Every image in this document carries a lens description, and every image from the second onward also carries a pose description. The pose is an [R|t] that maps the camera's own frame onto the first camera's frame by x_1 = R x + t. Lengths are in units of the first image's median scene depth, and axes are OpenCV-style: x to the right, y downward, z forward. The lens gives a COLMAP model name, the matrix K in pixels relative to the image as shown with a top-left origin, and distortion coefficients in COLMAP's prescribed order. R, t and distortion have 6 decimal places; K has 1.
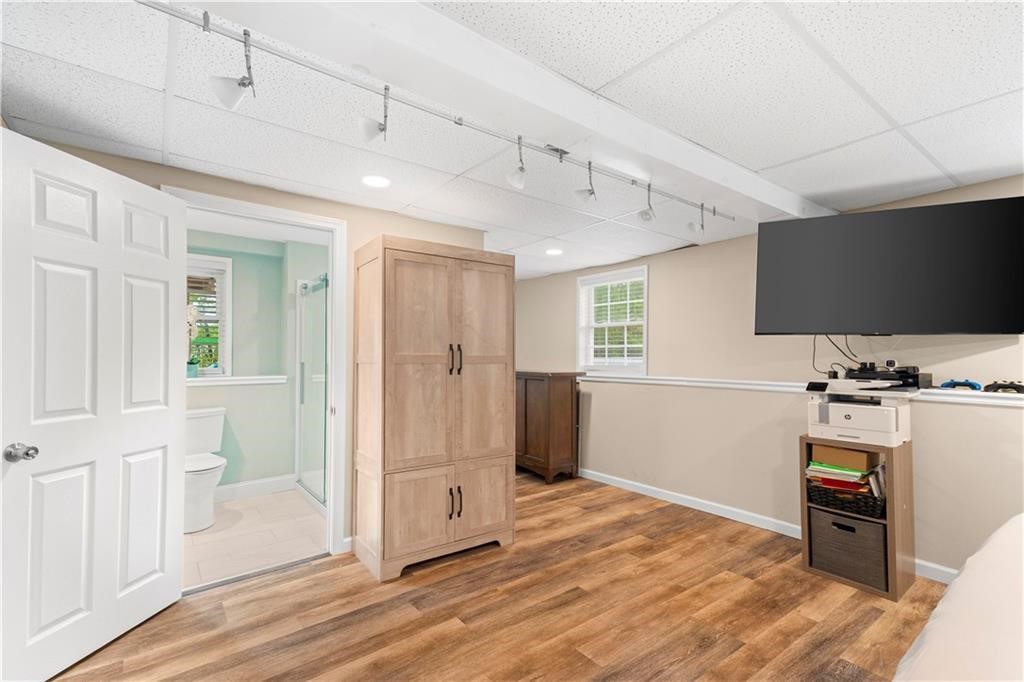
lens RADIAL K [[448.3, 0, 511.6], [0, 448.3, 349.7], [0, 0, 1]] dist [0.038321, -0.003841]
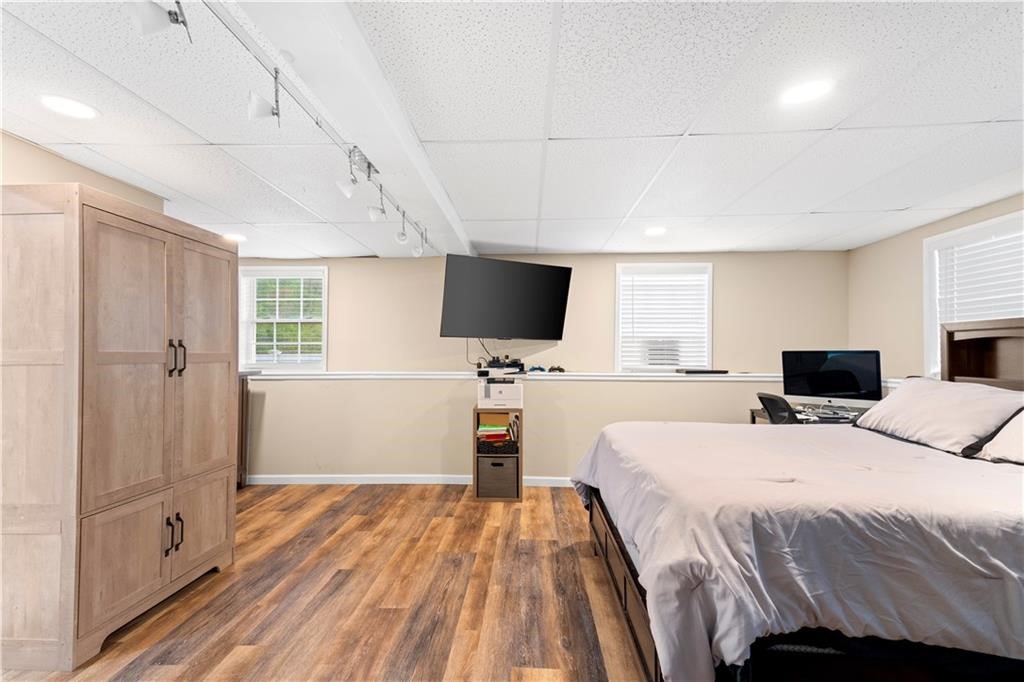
lens RADIAL K [[448.3, 0, 496.0], [0, 448.3, 344.5], [0, 0, 1]] dist [0.038321, -0.003841]
pose [[0.659436, 0.011538, 0.751672, -0.380909], [-0.008522, 0.999933, -0.007872, -0.001307], [-0.751713, -0.001215, 0.659490, 0.015665]]
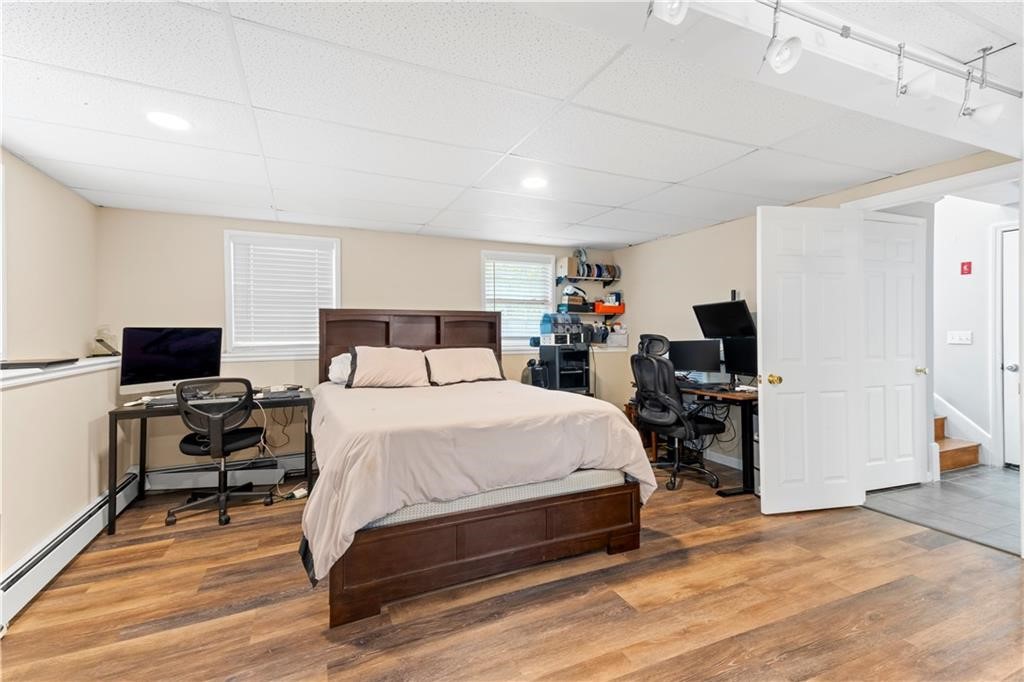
lens RADIAL K [[448.3, 0, 510.3], [0, 448.3, 333.8], [0, 0, 1]] dist [0.038321, -0.003841]
pose [[-0.972363, -0.002471, 0.233461, 0.172316], [-0.003656, 0.999983, -0.004641, 0.017993], [-0.233446, -0.005366, -0.972355, 1.201912]]
